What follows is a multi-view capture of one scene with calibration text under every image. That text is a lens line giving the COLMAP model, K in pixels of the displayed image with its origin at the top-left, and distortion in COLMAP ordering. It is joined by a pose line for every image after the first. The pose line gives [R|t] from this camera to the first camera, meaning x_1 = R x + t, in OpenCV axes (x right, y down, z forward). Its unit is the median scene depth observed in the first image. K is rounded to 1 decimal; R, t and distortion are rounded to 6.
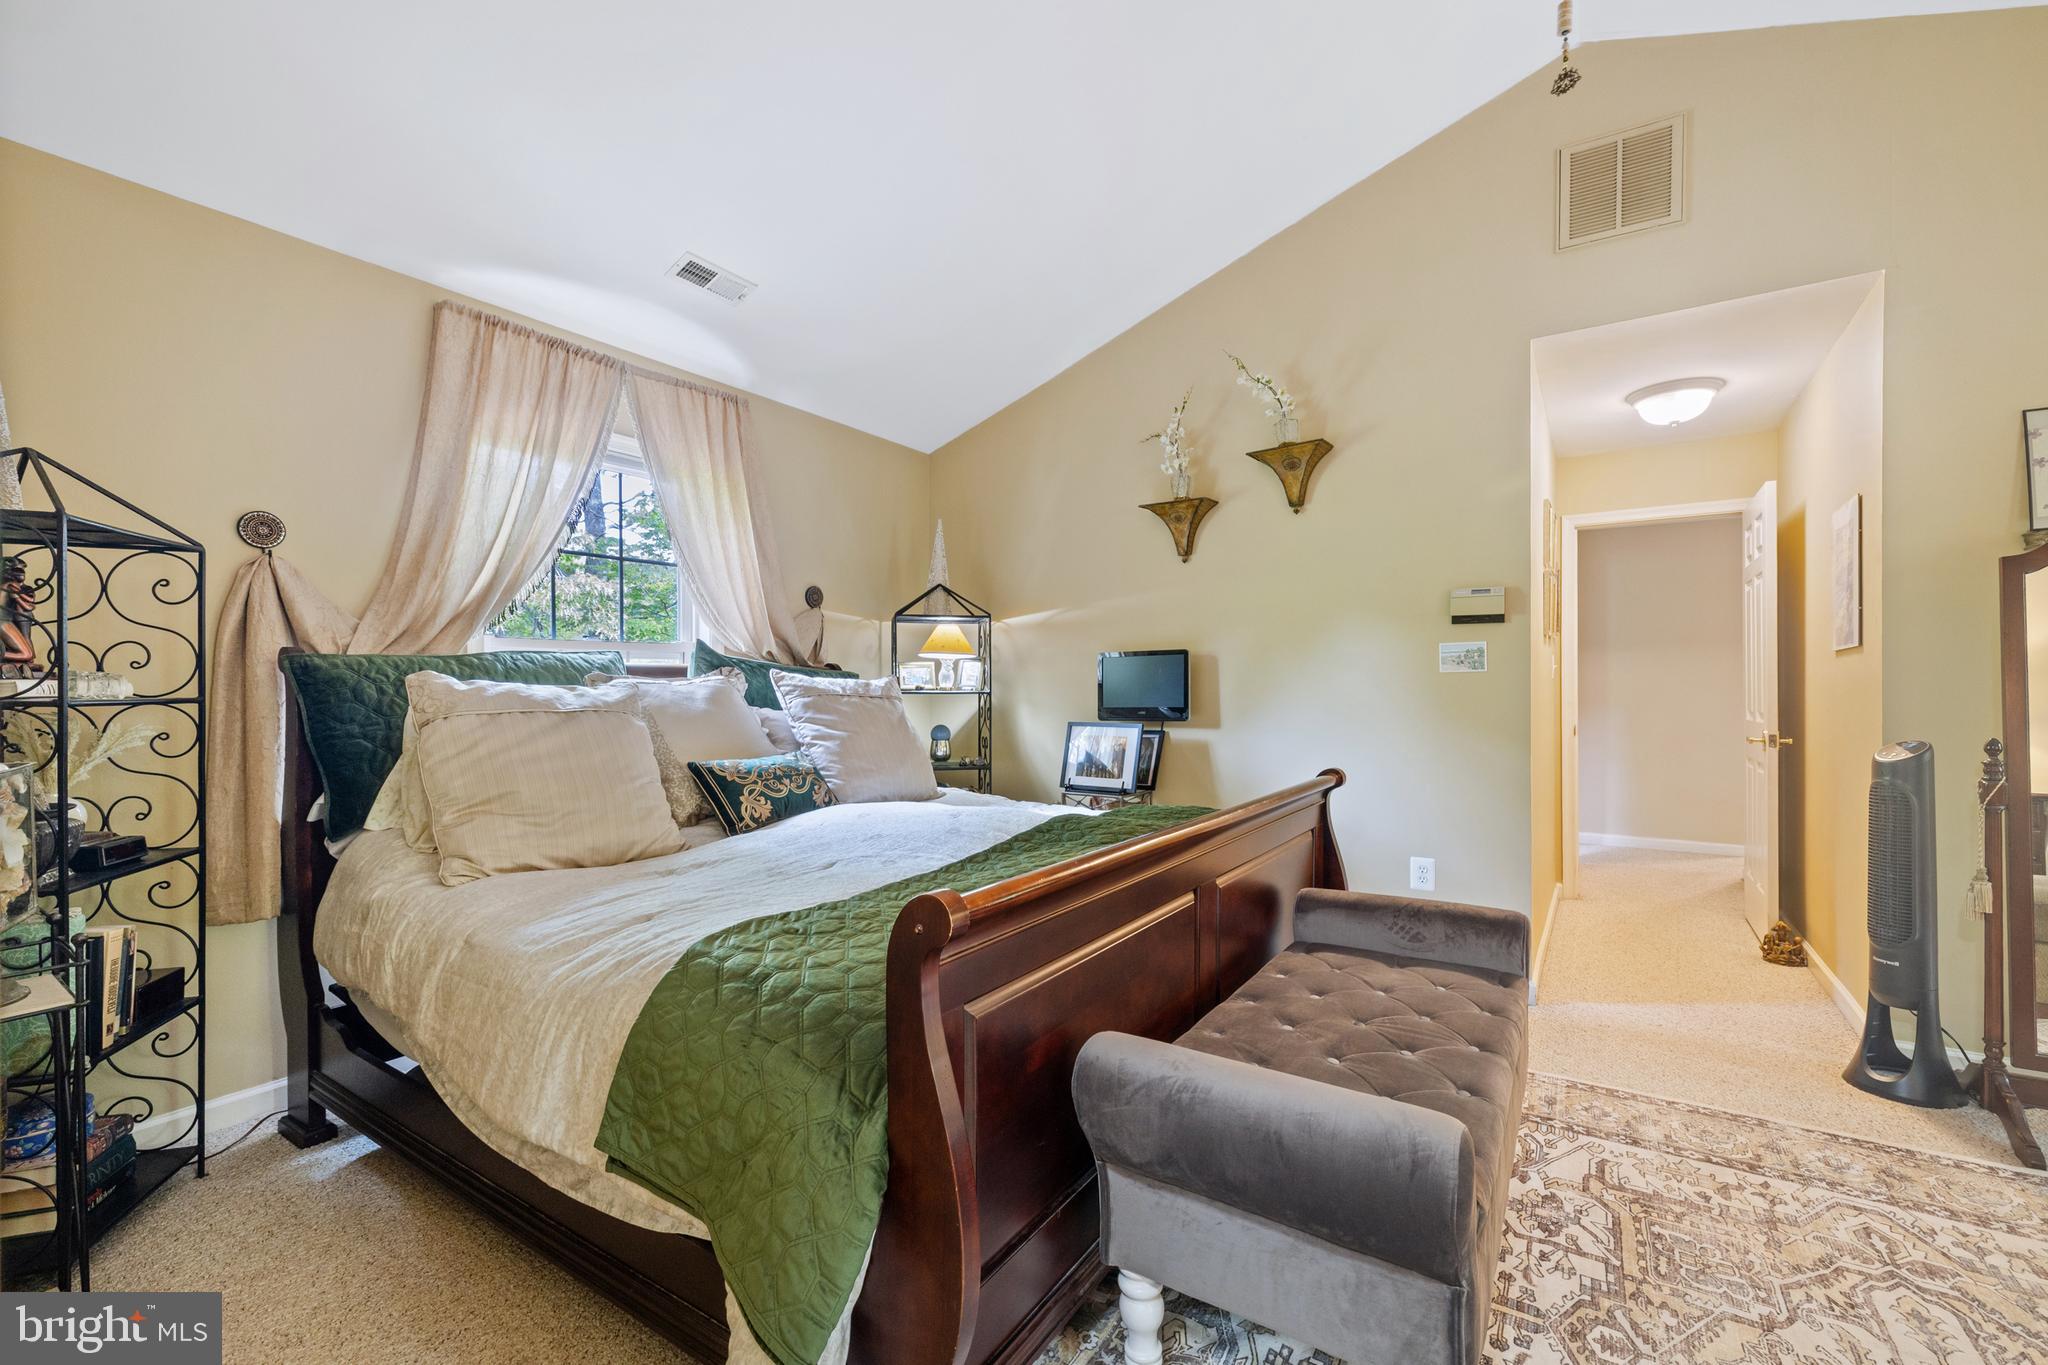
lens RADIAL K [[863.3, 0, 1023.9], [0, 863.3, 698.3], [0, 0, 1]] dist [0.000705, 0.000041]
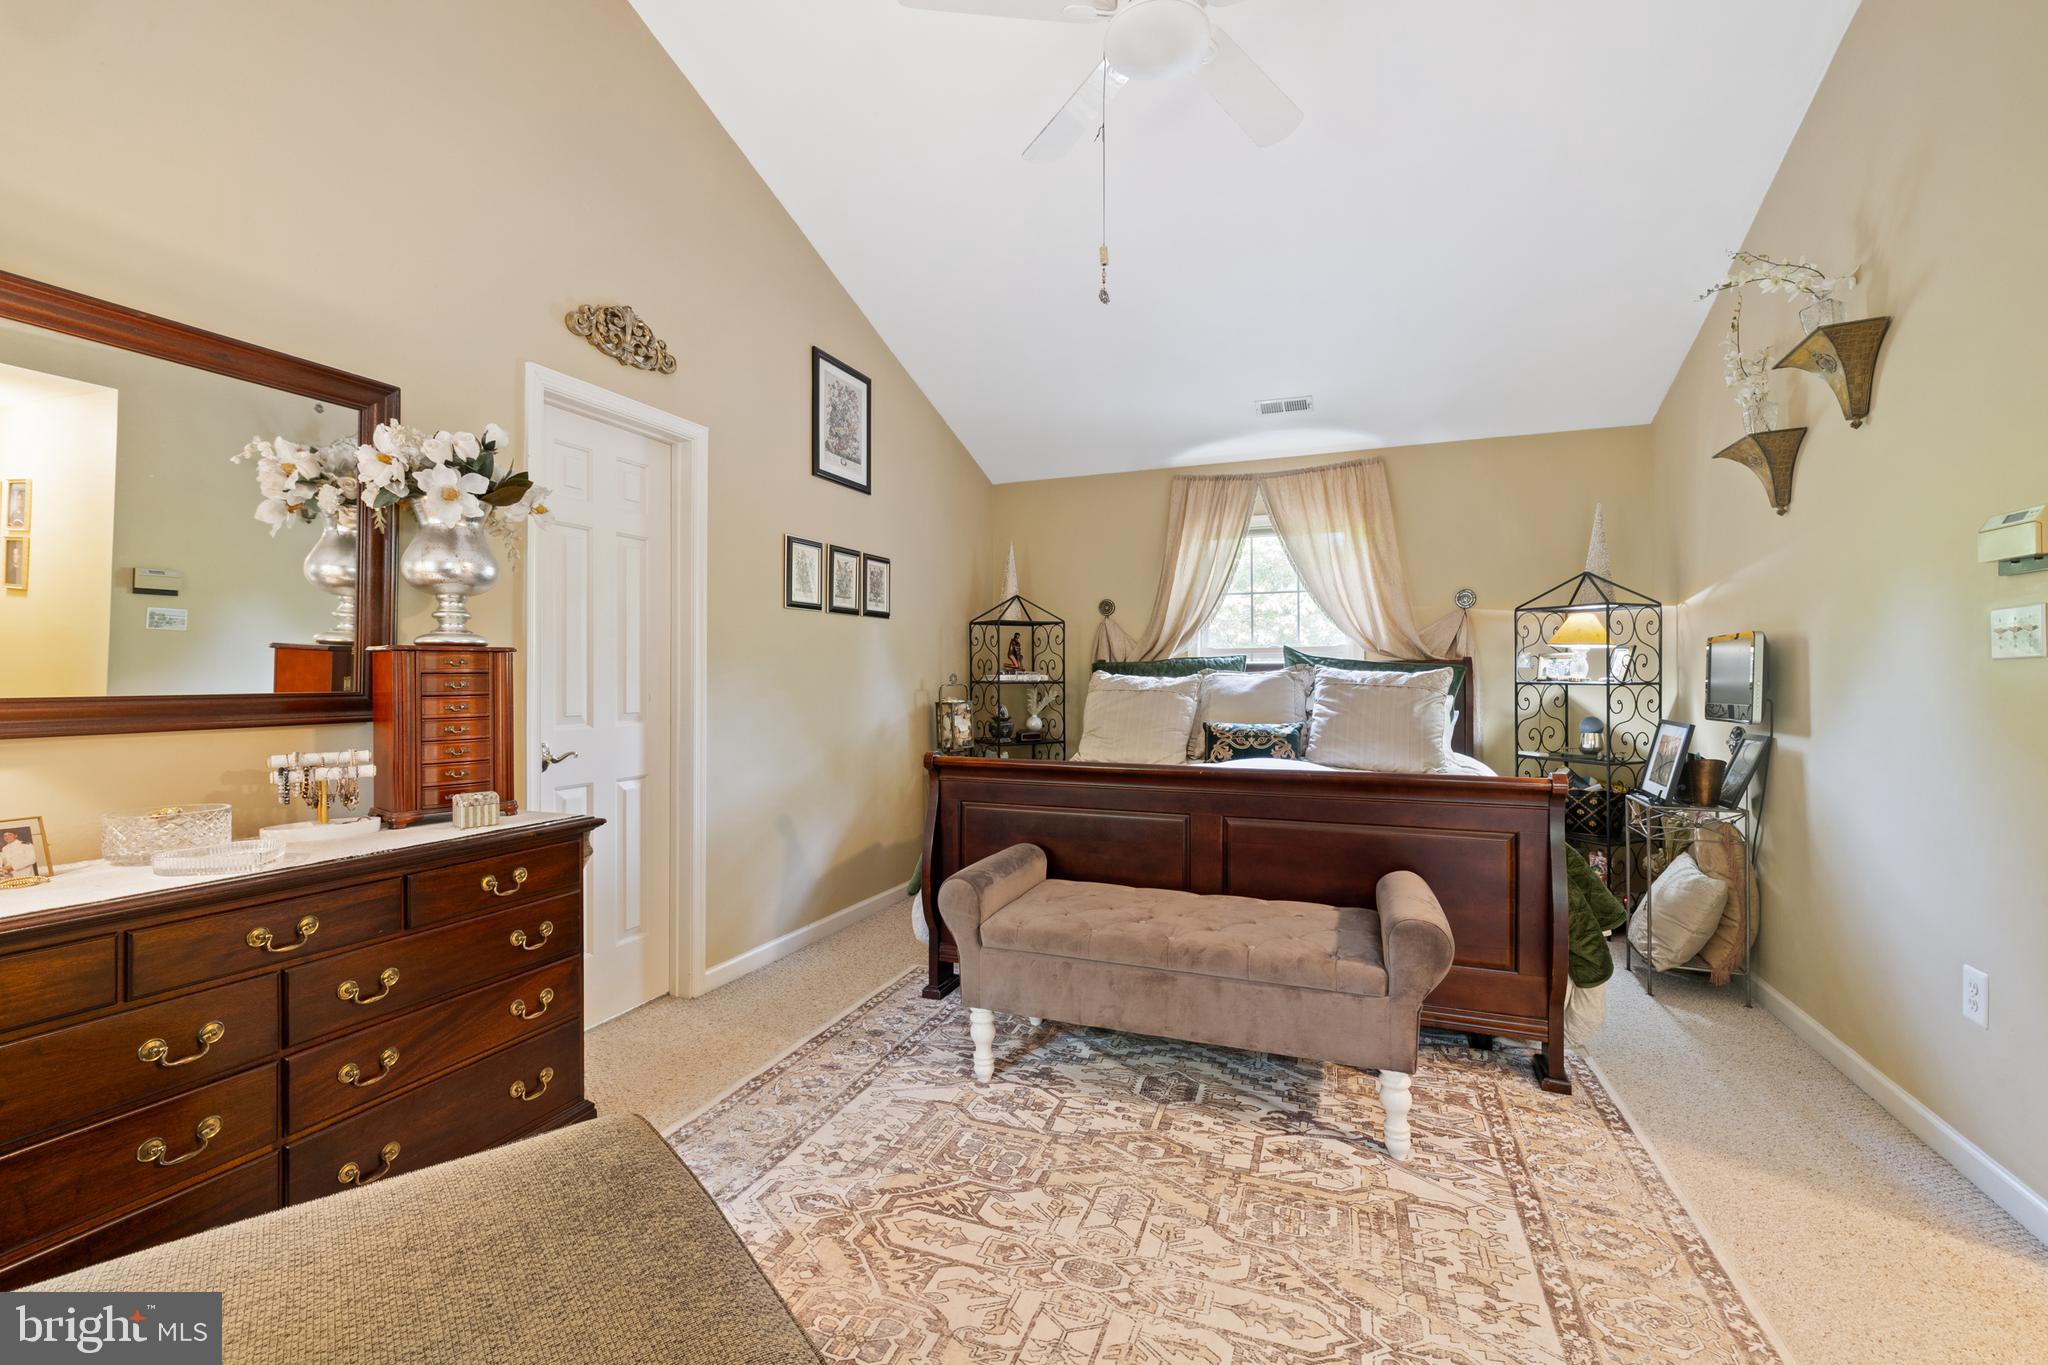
lens RADIAL K [[862.7, 0, 1025.0], [0, 862.7, 686.0], [0, 0, 1]] dist [0.001294, 0.000447]
pose [[0.206377, 0.014900, -0.978359, 1.450888], [-0.012314, 0.999844, 0.012629, -0.017325], [0.978395, 0.009441, 0.206529, 0.368305]]
